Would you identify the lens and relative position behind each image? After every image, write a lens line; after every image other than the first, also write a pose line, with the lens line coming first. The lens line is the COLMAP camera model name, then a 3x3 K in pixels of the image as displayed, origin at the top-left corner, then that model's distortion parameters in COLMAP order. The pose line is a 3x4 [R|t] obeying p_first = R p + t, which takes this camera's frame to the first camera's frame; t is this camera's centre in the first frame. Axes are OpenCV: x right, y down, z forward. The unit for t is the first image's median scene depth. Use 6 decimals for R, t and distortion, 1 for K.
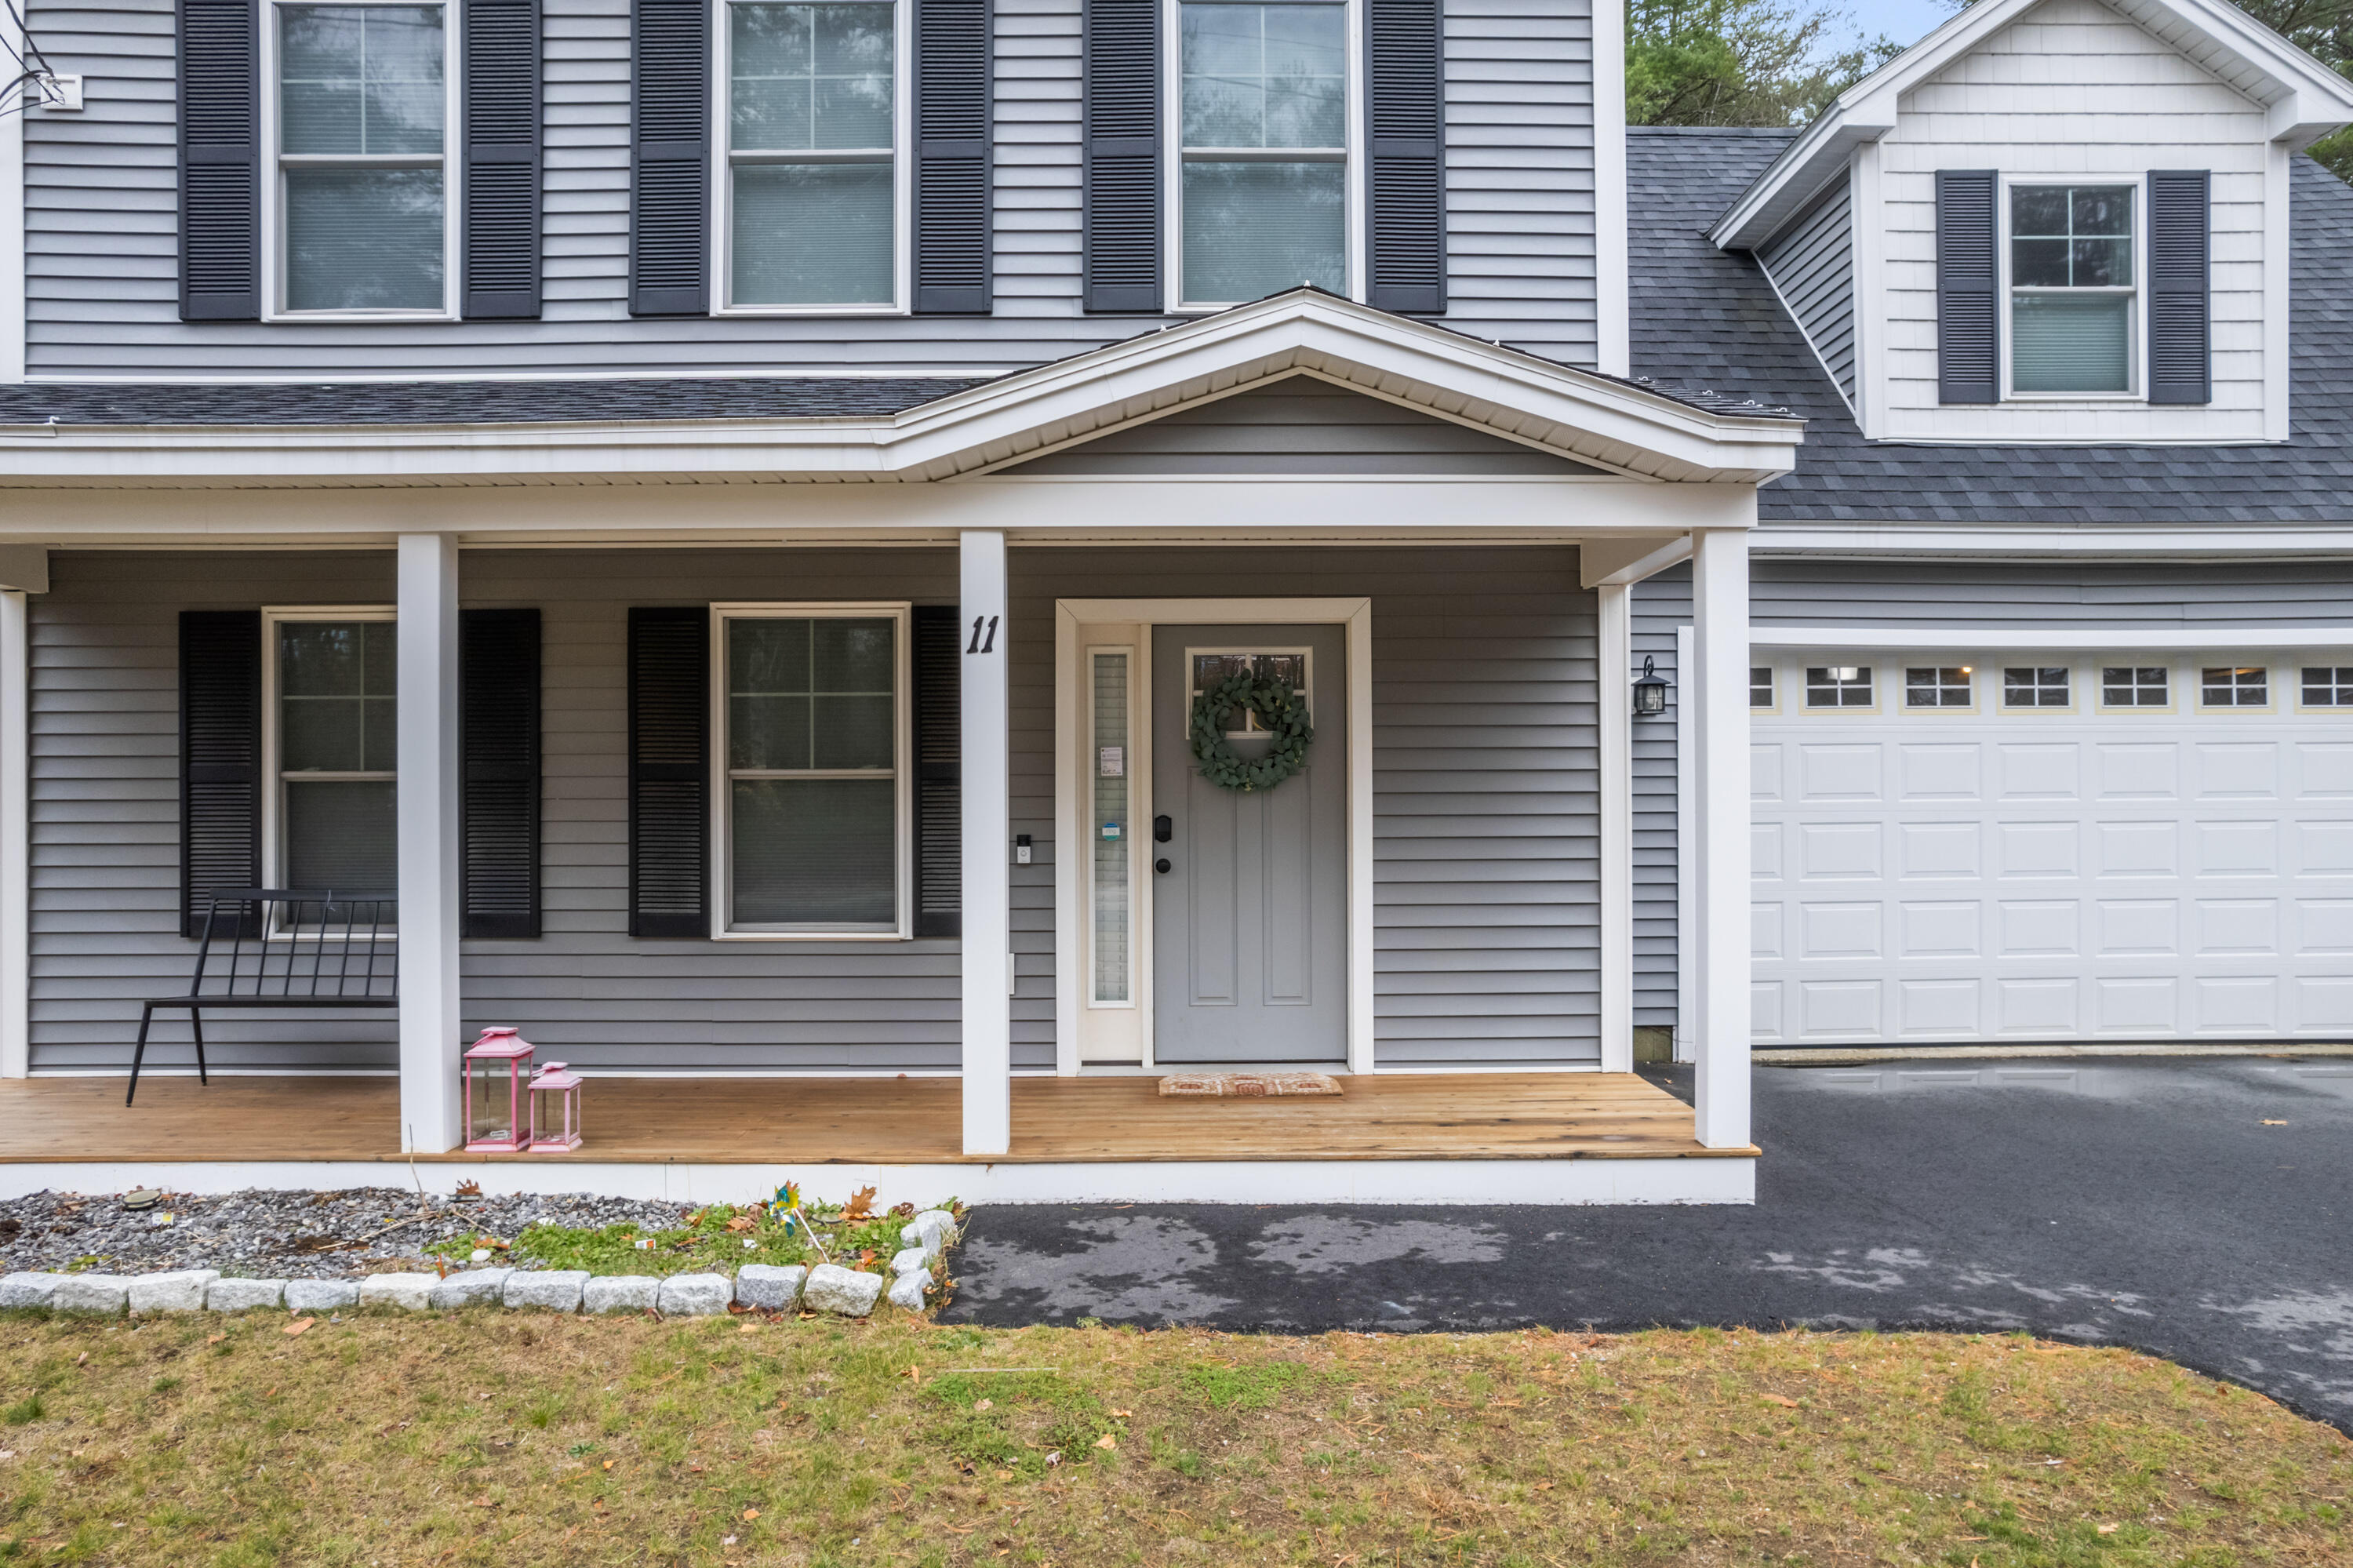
lens RADIAL K [[1500.5, 0, 1178.7], [0, 1500.5, 810.5], [0, 0, 1]] dist [-0.066508, 0.056928]
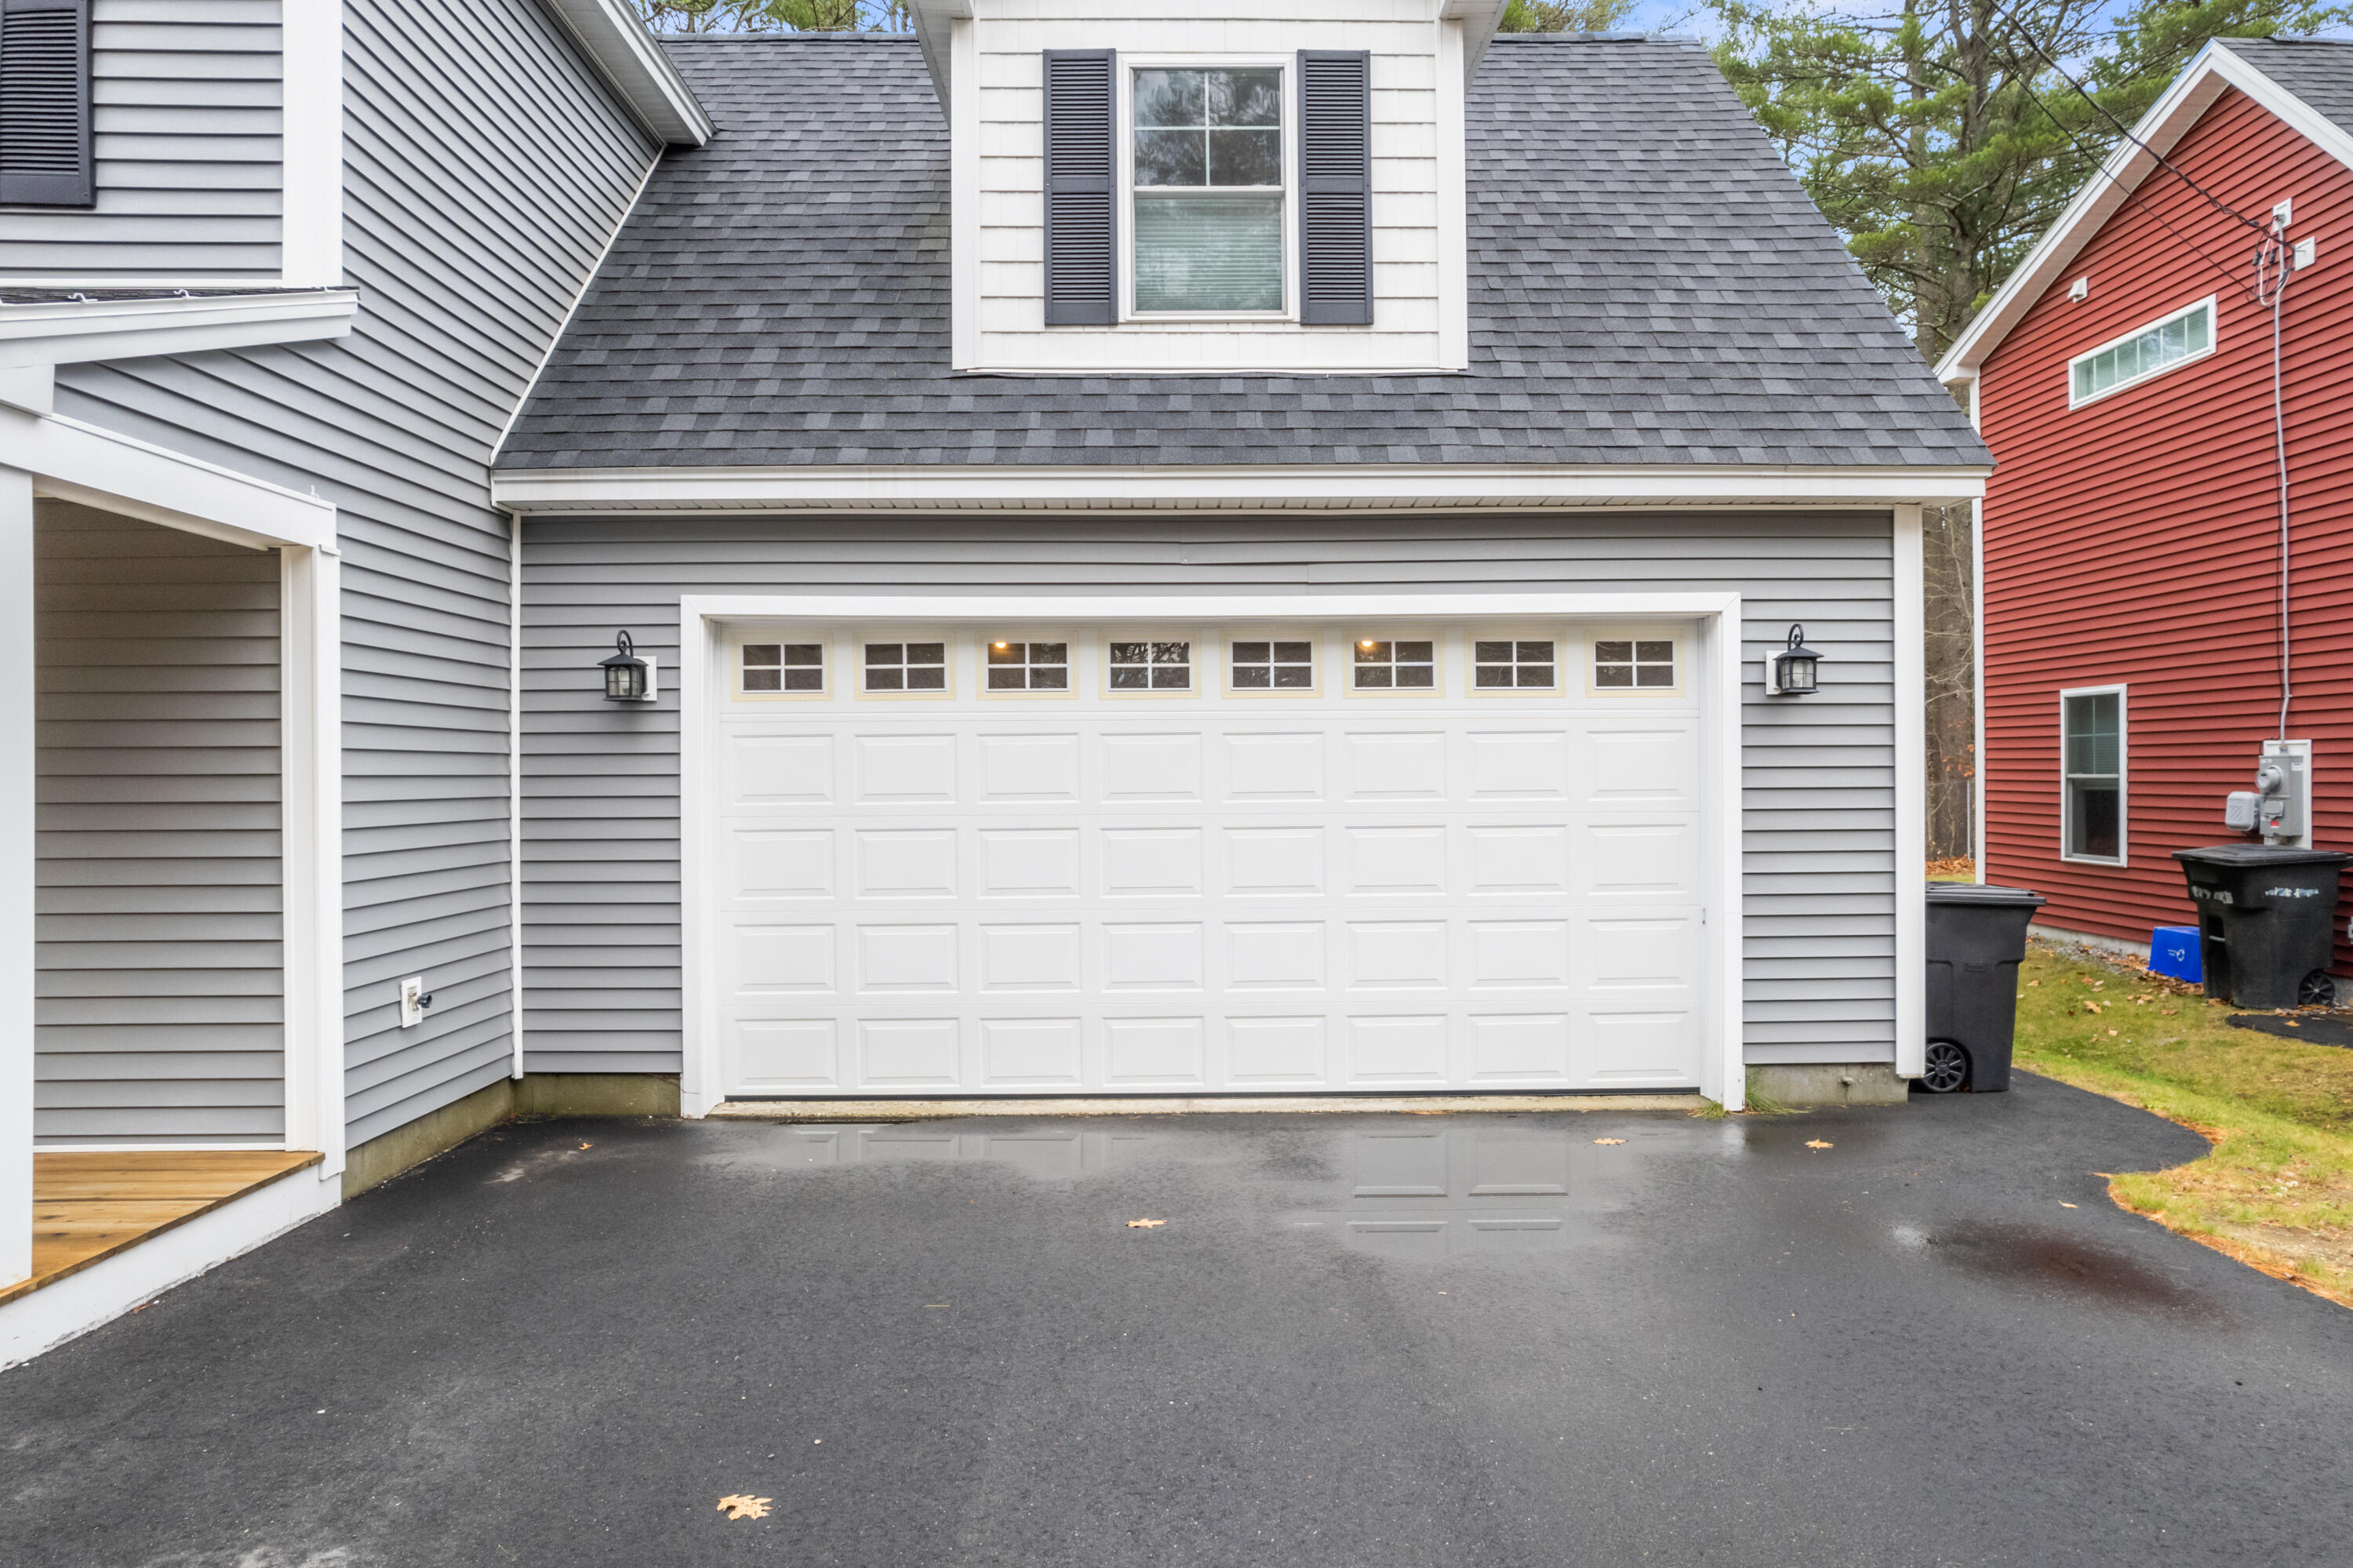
lens RADIAL K [[1486.9, 0, 1176.5], [0, 1486.9, 784.0], [0, 0, 1]] dist [-0.071411, 0.047297]
pose [[0.999997, -0.000710, 0.002367, 0.762221], [0.000715, 0.999998, -0.002074, -0.019800], [-0.002366, 0.002076, 0.999995, 0.216155]]
